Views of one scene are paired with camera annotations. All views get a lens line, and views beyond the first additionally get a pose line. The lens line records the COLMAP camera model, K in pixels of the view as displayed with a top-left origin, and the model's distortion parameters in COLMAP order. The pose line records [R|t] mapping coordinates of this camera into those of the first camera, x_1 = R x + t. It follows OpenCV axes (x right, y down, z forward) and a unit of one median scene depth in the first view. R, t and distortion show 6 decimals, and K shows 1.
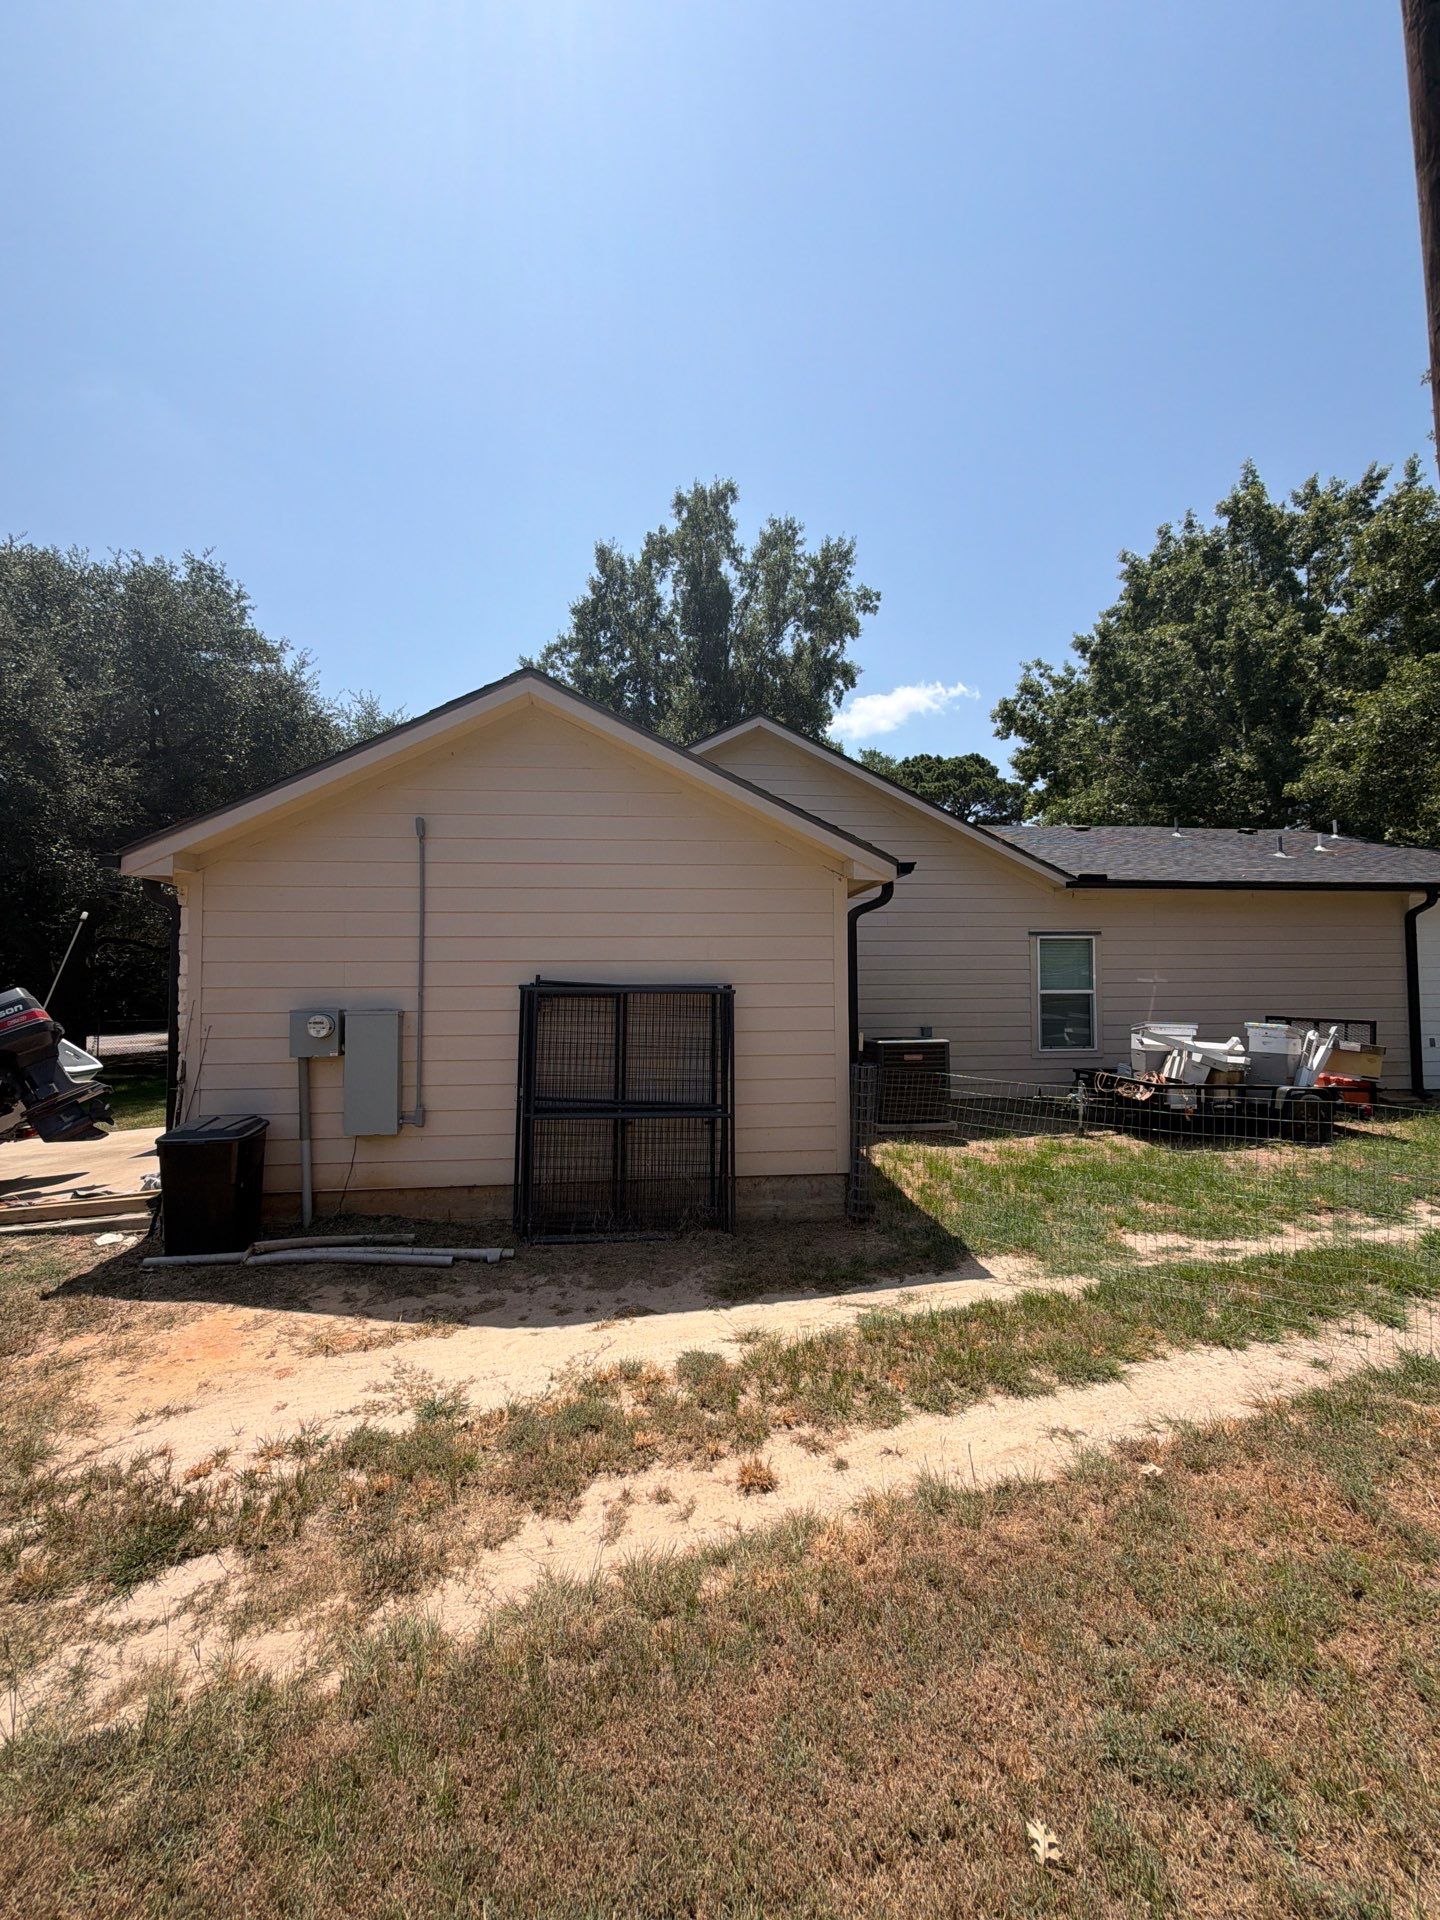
lens RADIAL K [[761.2, 0, 720.9], [0, 761.2, 967.9], [0, 0, 1]] dist [-0.001181, -0.000262]
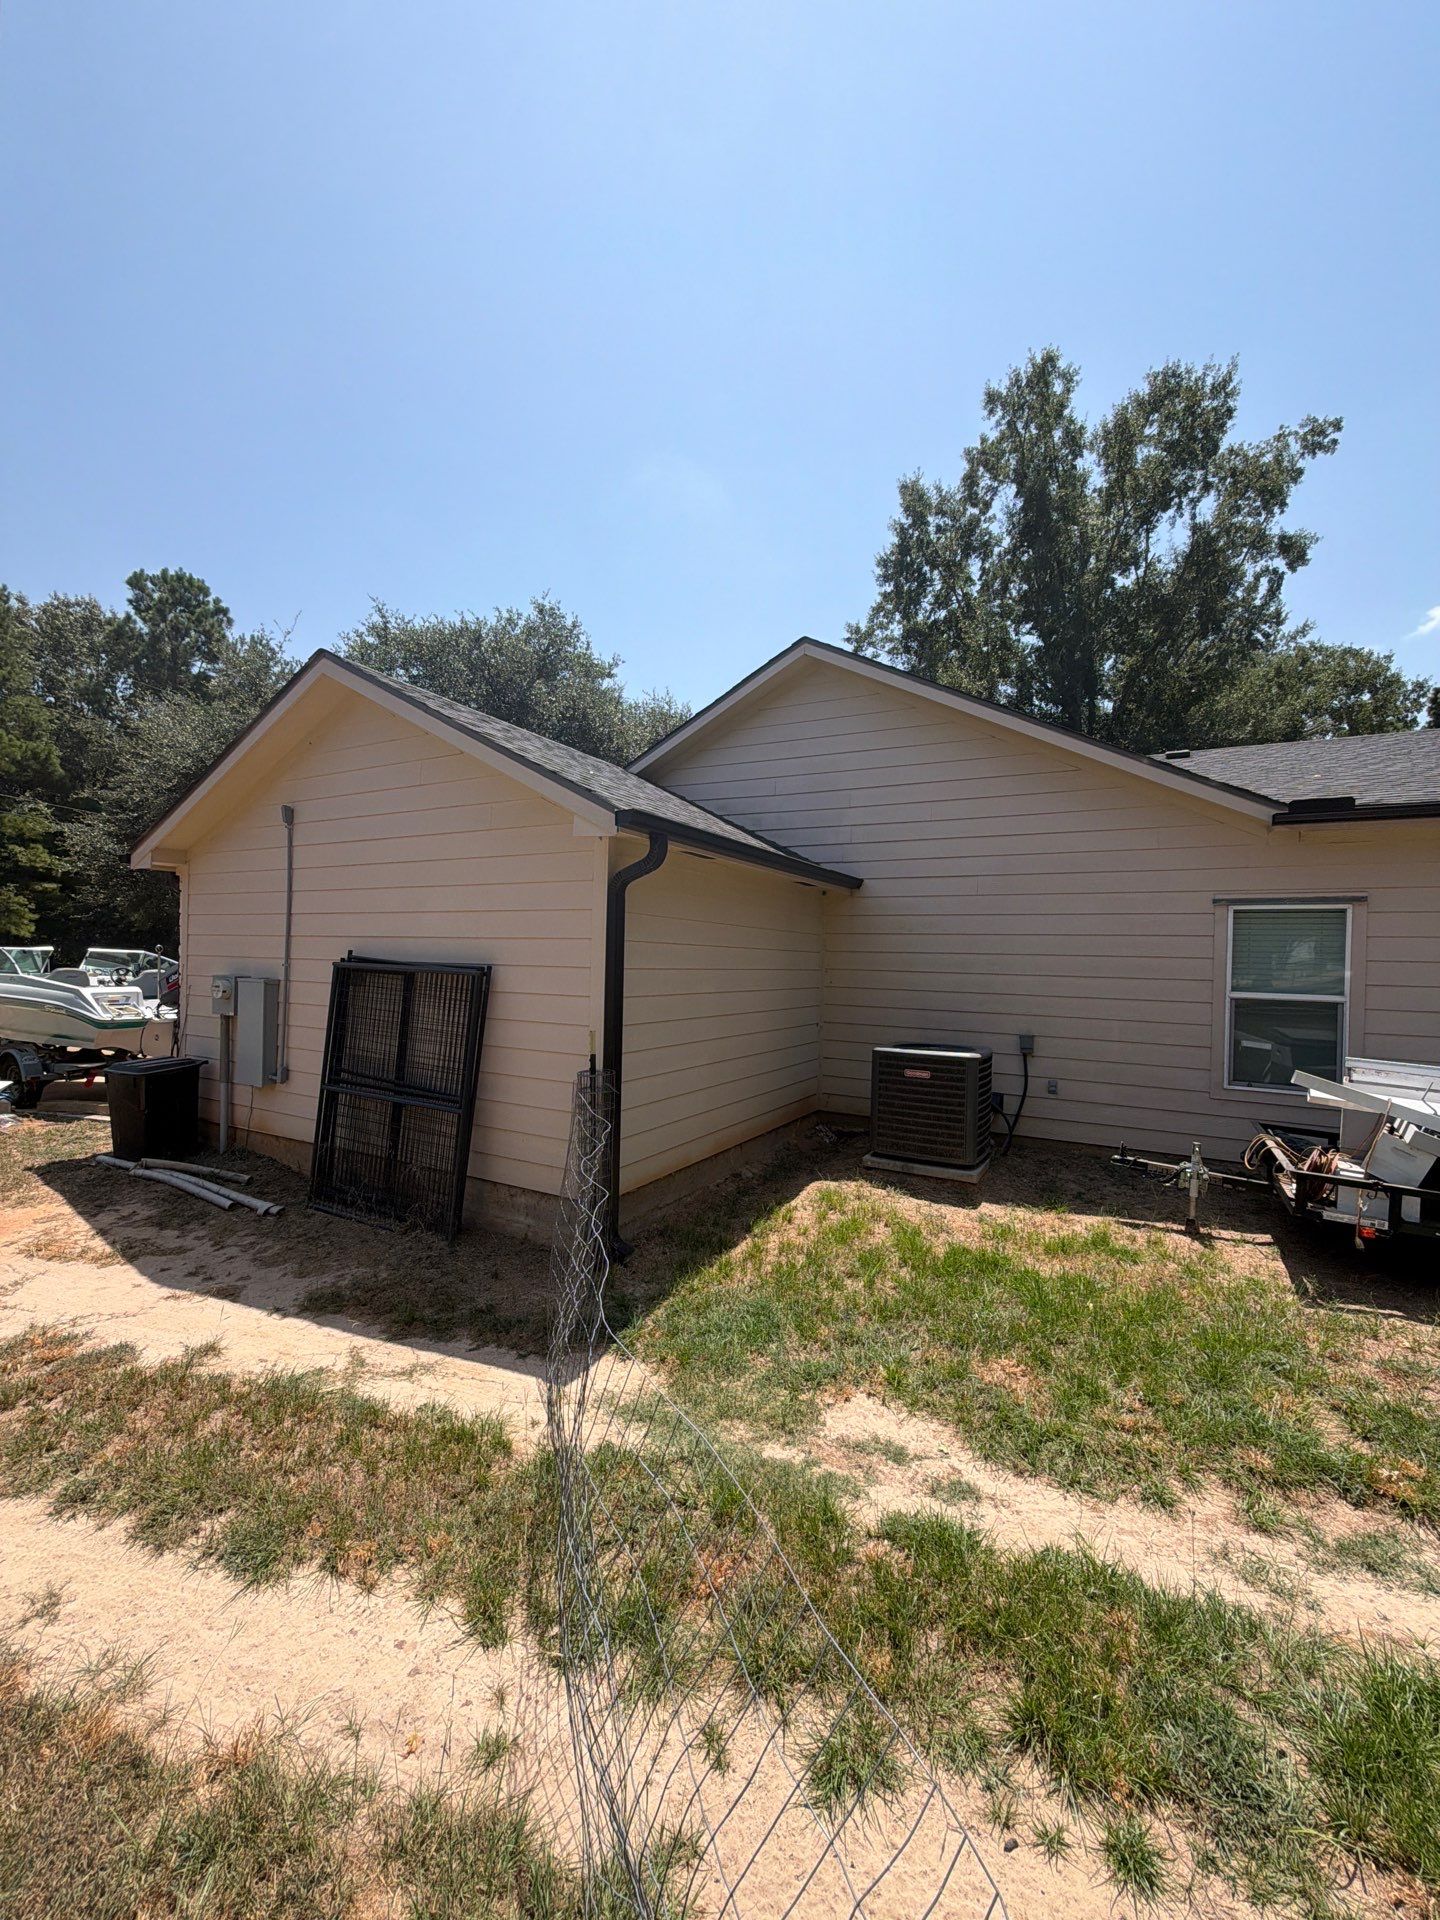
lens RADIAL K [[761.2, 0, 720.9], [0, 761.2, 967.9], [0, 0, 1]] dist [-0.001181, -0.000262]
pose [[0.826281, 0.033926, -0.562236, 0.614796], [-0.015883, 0.999191, 0.036950, -0.010325], [0.563035, -0.021601, 0.826151, 0.354222]]
